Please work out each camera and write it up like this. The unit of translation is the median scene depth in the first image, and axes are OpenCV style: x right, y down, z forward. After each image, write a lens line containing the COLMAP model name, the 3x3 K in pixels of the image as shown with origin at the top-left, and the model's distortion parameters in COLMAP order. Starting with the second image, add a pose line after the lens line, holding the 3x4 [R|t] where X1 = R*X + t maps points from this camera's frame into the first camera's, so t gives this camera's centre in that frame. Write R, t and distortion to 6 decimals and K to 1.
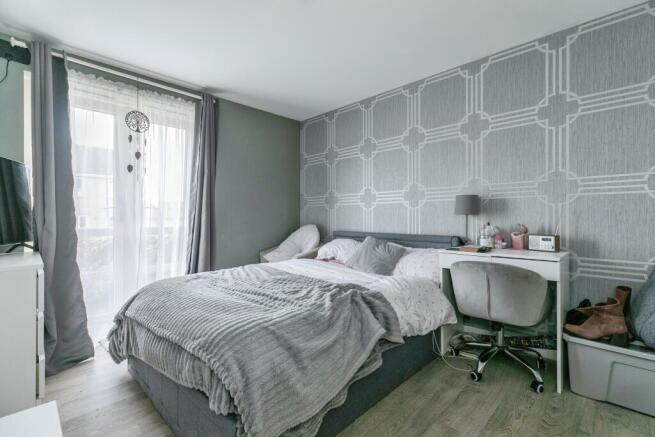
lens RADIAL K [[297.2, 0, 329.5], [0, 297.2, 217.2], [0, 0, 1]] dist [-0.001261, 0.000449]
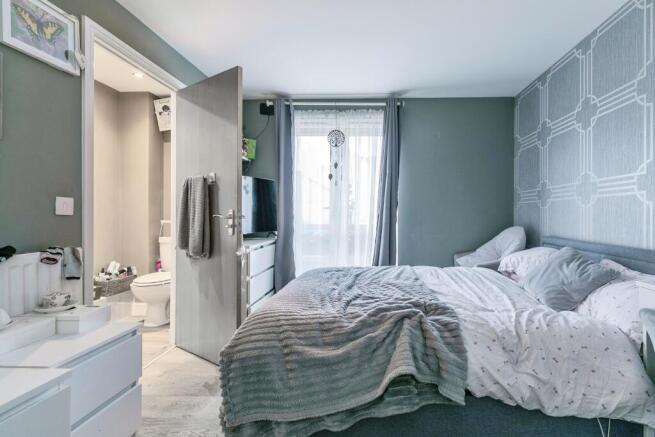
lens RADIAL K [[297.2, 0, 329.2], [0, 297.2, 215.4], [0, 0, 1]] dist [-0.001261, 0.000449]
pose [[0.673292, 0.007054, -0.739343, 0.241234], [-0.006195, 0.999973, 0.003899, -0.004624], [0.739350, 0.001955, 0.673318, 0.140485]]
